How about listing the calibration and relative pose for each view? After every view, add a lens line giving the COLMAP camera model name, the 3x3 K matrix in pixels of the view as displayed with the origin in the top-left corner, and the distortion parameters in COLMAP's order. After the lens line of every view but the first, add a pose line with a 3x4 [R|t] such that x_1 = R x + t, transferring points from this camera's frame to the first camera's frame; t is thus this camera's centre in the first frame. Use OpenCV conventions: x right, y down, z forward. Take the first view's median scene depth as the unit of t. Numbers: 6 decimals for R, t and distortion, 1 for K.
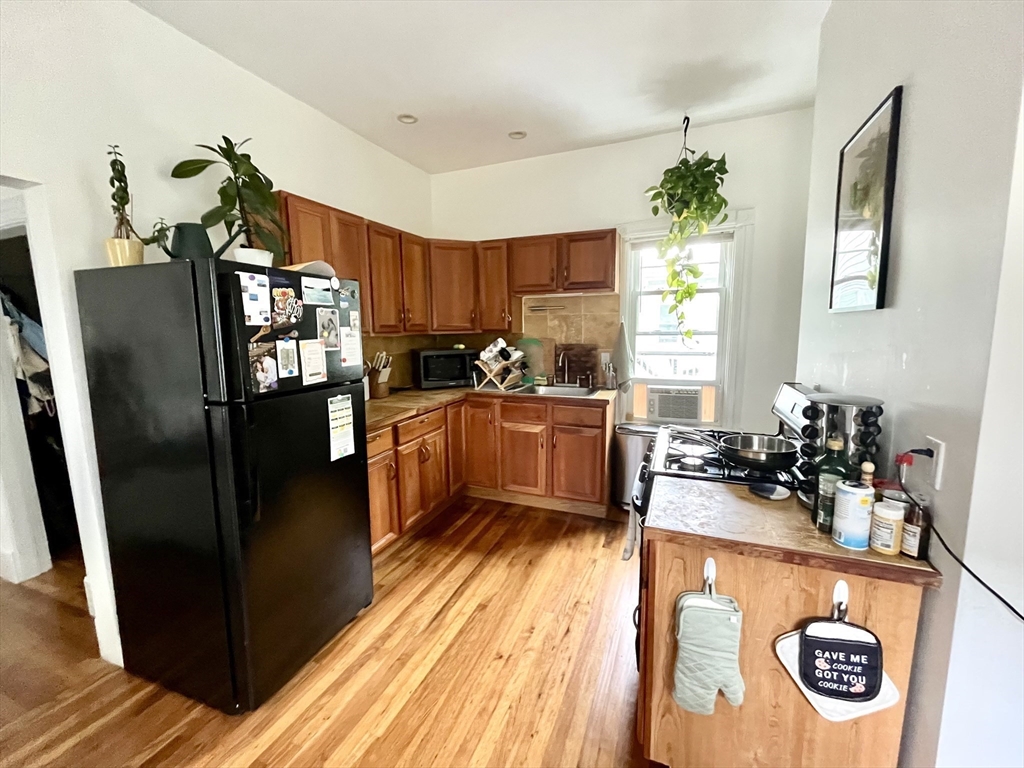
lens RADIAL K [[410.7, 0, 511.2], [0, 410.7, 382.4], [0, 0, 1]] dist [0.000064, -0.000089]
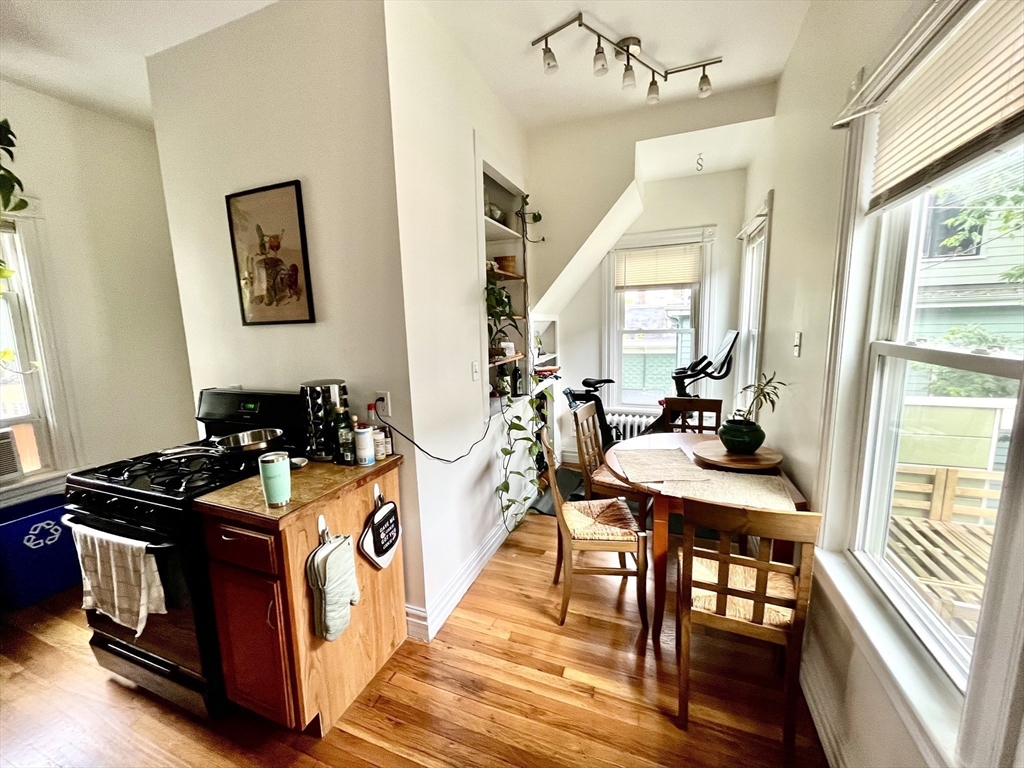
lens RADIAL K [[410.7, 0, 507.3], [0, 410.7, 384.6], [0, 0, 1]] dist [0.000064, -0.000089]
pose [[-0.012474, -0.131755, 0.991204, -0.819237], [0.164864, 0.977443, 0.132001, -0.046747], [-0.986237, 0.165061, 0.009529, 0.389462]]
